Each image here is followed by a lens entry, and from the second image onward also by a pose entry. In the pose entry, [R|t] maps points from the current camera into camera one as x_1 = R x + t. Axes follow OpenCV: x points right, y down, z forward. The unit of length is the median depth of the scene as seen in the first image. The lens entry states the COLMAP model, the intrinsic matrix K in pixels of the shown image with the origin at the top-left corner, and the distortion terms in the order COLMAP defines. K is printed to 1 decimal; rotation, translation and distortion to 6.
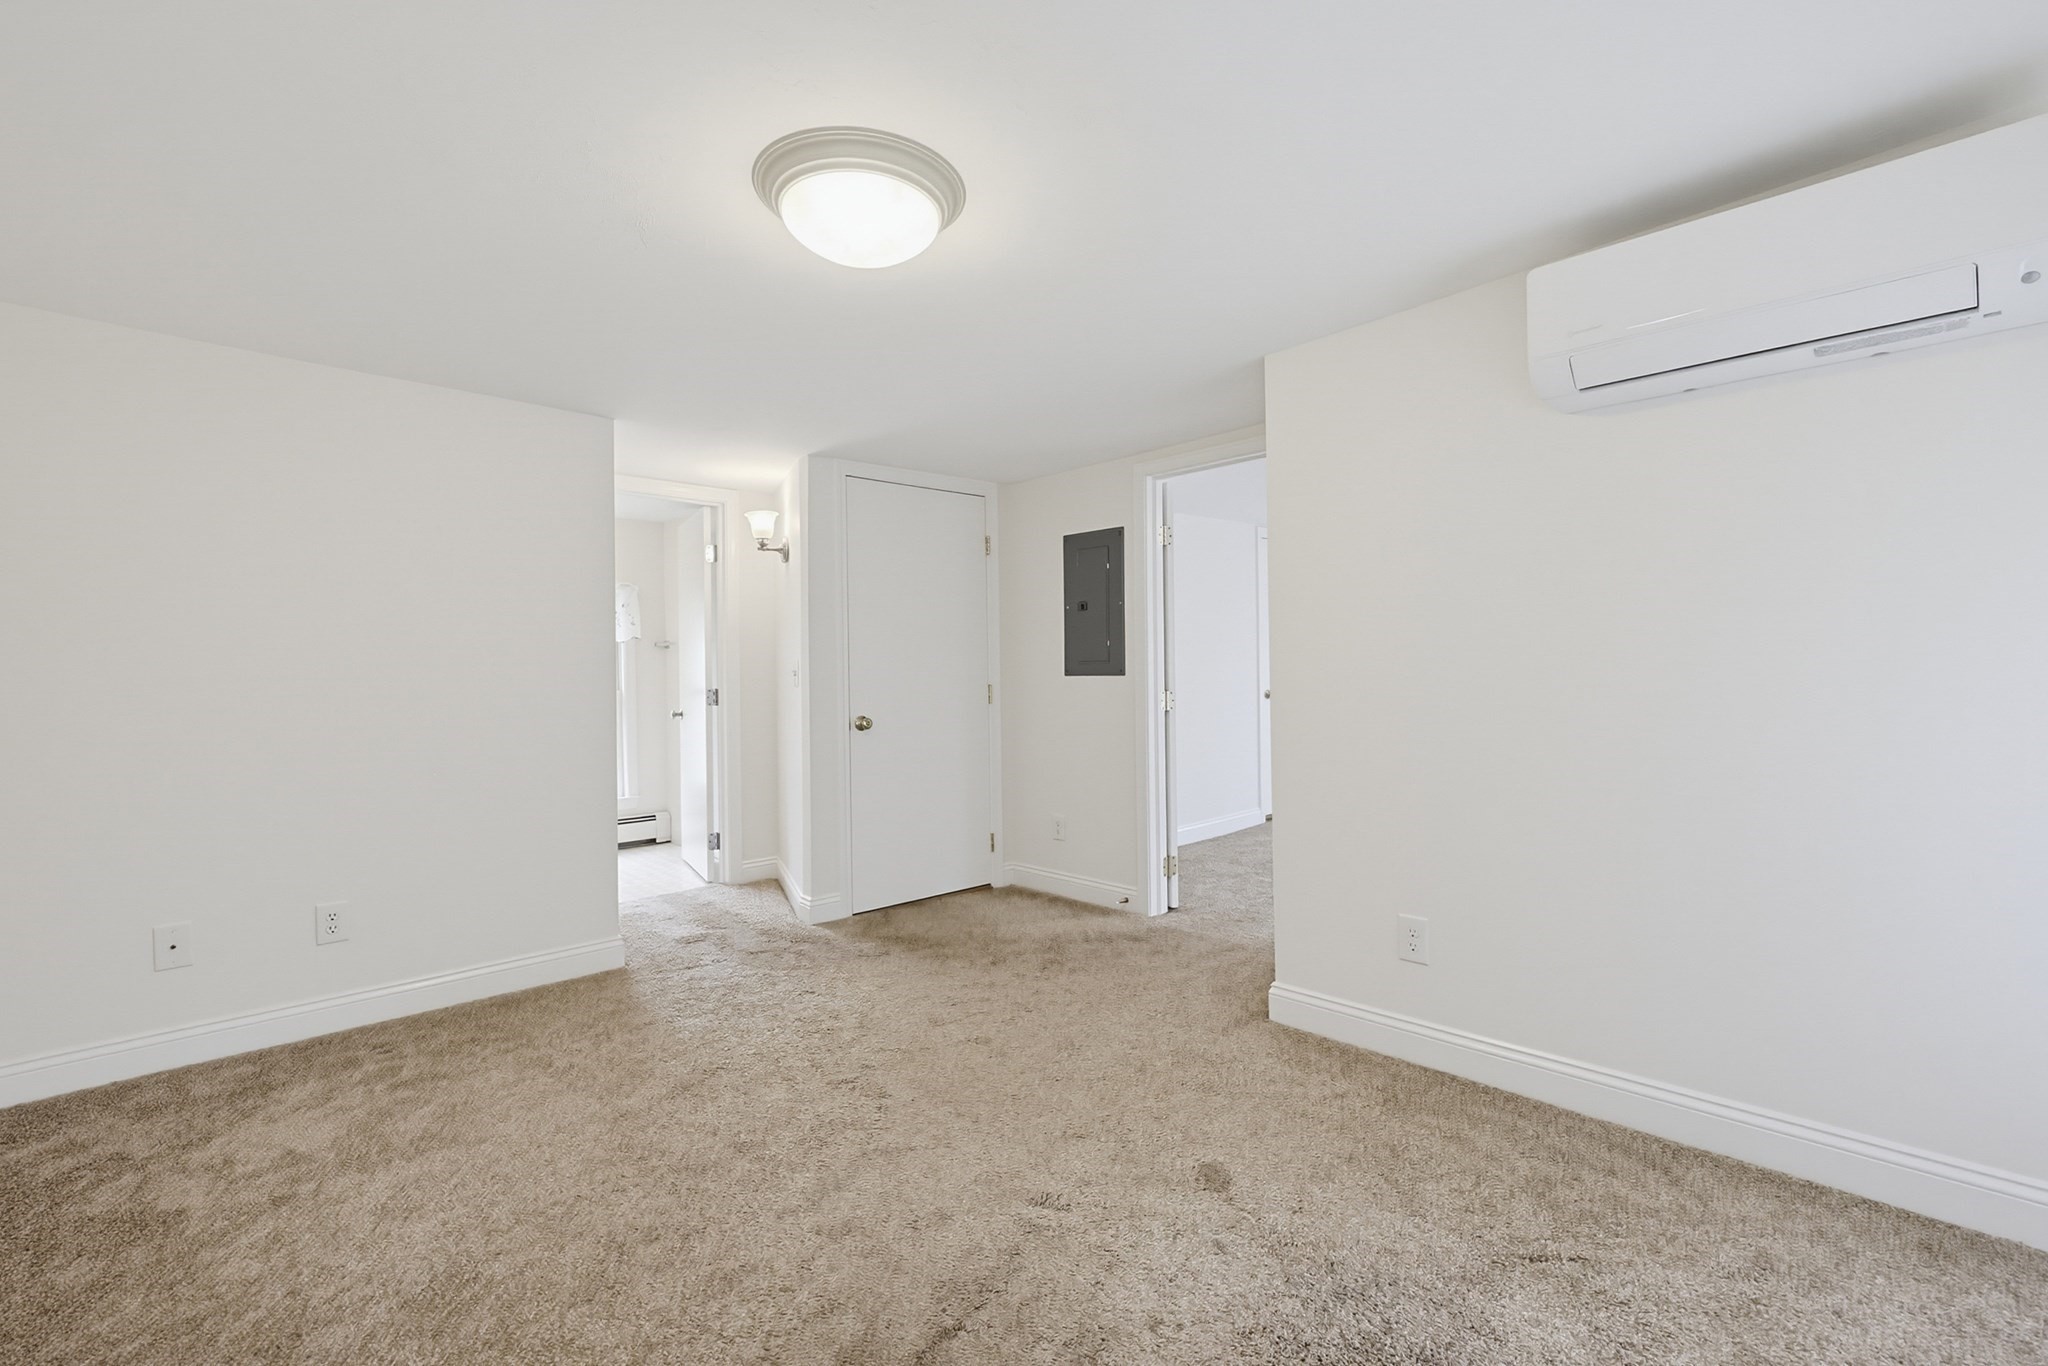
lens RADIAL K [[881.2, 0, 1030.9], [0, 881.2, 677.6], [0, 0, 1]] dist [-0.002359, -0.000117]
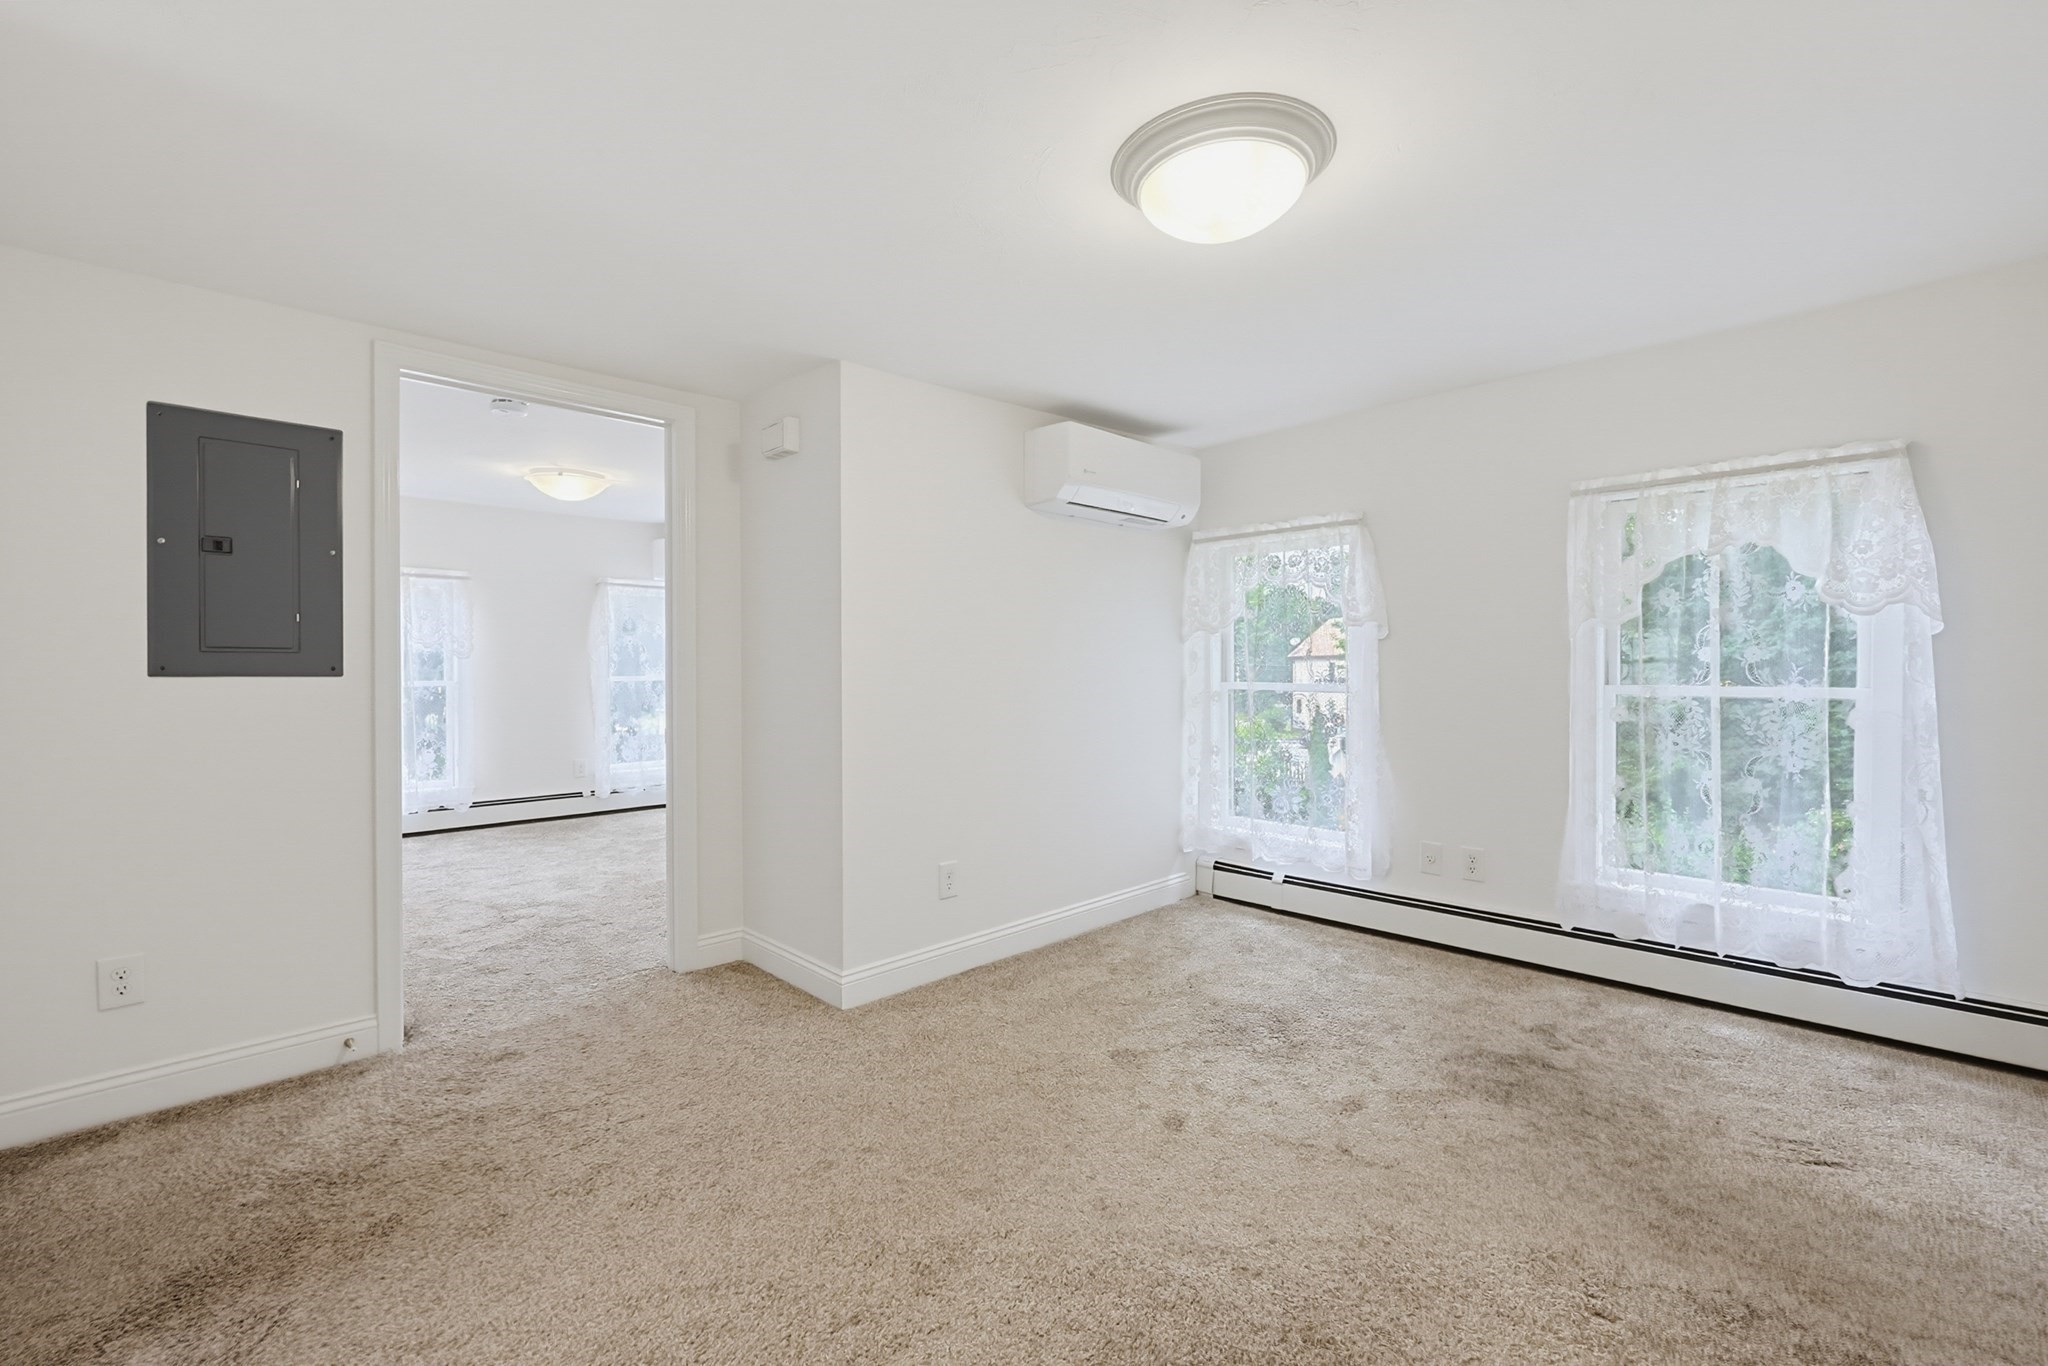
lens RADIAL K [[881.2, 0, 1015.9], [0, 881.2, 684.8], [0, 0, 1]] dist [-0.002359, -0.000117]
pose [[-0.000852, -0.000207, 1.000000, -0.536439], [0.009031, 0.999959, 0.000214, 0.008652], [-0.999959, 0.009031, -0.000851, 0.566433]]
